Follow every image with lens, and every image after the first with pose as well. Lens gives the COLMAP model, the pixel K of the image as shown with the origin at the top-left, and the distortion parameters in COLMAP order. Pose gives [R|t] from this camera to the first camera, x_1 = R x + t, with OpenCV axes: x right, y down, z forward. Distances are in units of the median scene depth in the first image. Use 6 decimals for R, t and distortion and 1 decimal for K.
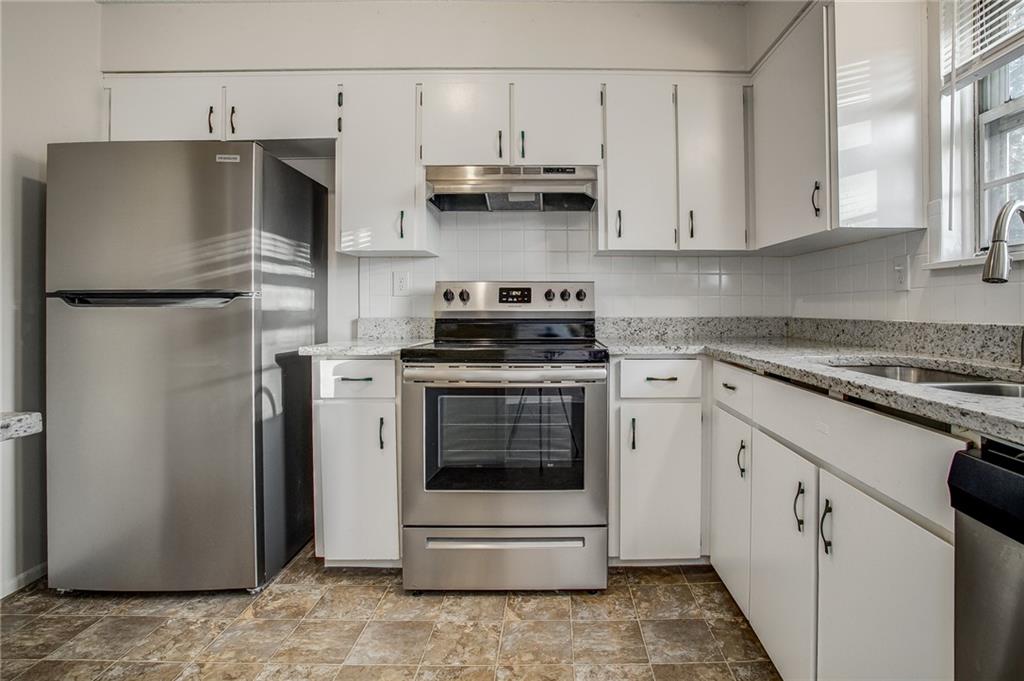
lens RADIAL K [[520.8, 0, 513.7], [0, 520.8, 307.7], [0, 0, 1]] dist [-0.069114, 0.021679]
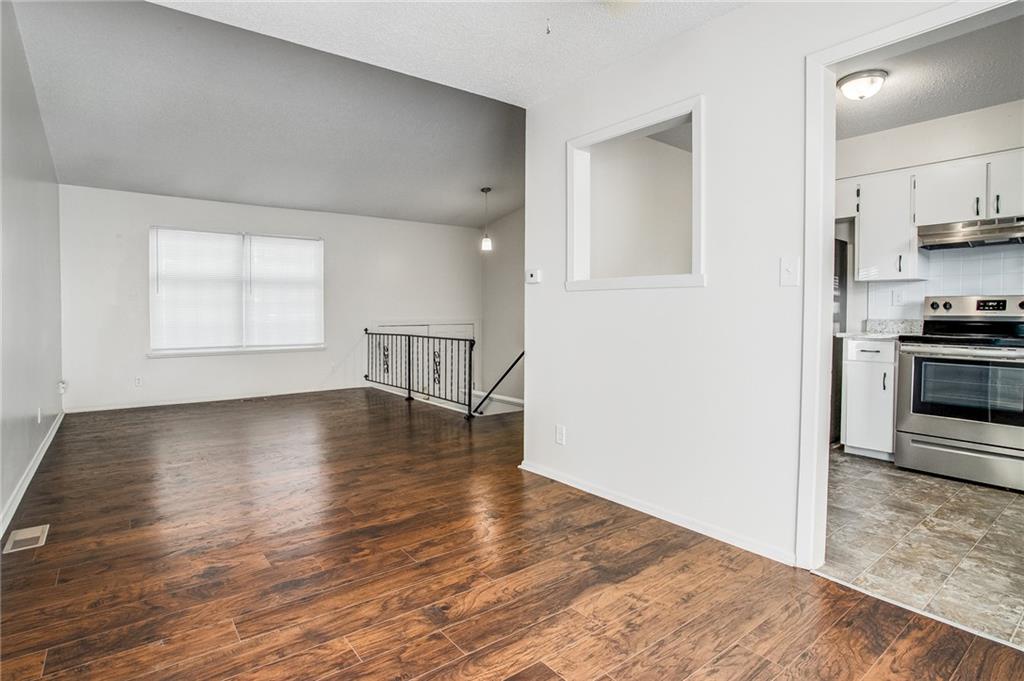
lens RADIAL K [[513.5, 0, 504.4], [0, 513.5, 327.7], [0, 0, 1]] dist [-0.062172, 0.018345]
pose [[0.646907, 0.025699, -0.762136, 0.184241], [-0.003827, 0.999529, 0.030455, 0.002917], [0.762559, -0.016785, 0.646701, -1.009818]]
